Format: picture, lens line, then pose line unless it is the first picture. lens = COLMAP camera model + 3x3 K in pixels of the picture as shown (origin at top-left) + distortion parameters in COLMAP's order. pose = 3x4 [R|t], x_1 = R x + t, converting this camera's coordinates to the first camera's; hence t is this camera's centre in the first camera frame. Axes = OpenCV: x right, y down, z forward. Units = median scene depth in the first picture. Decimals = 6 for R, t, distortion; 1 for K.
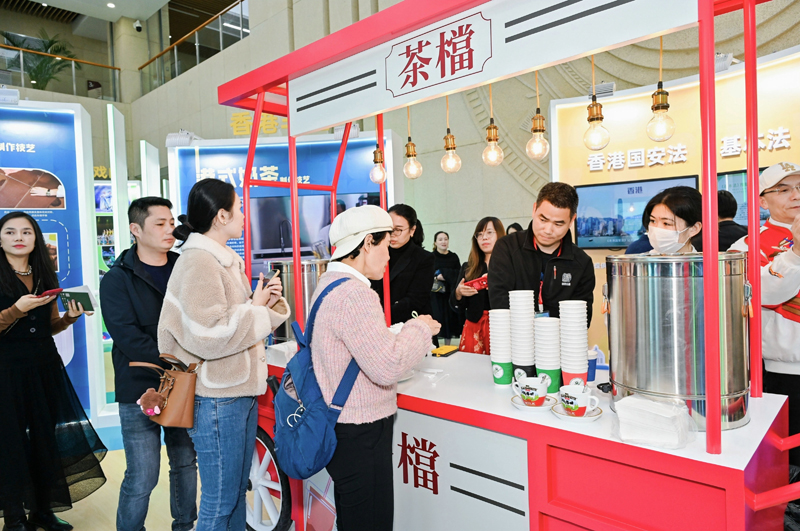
lens RADIAL K [[538.8, 0, 400.0], [0, 538.8, 265.5], [0, 0, 1]] dist [-0.004902, -0.003391]
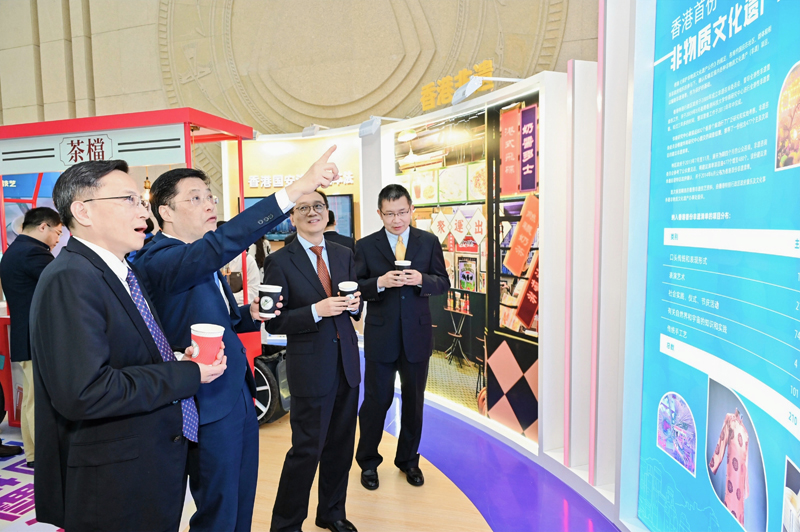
lens RADIAL K [[538.8, 0, 400.0], [0, 538.8, 266.0], [0, 0, 1]] dist [-0.004902, -0.003391]
pose [[0.902311, -0.013169, 0.430884, 0.245596], [0.002335, 0.999668, 0.025663, -0.003096], [-0.431078, -0.022150, 0.902043, -1.289967]]
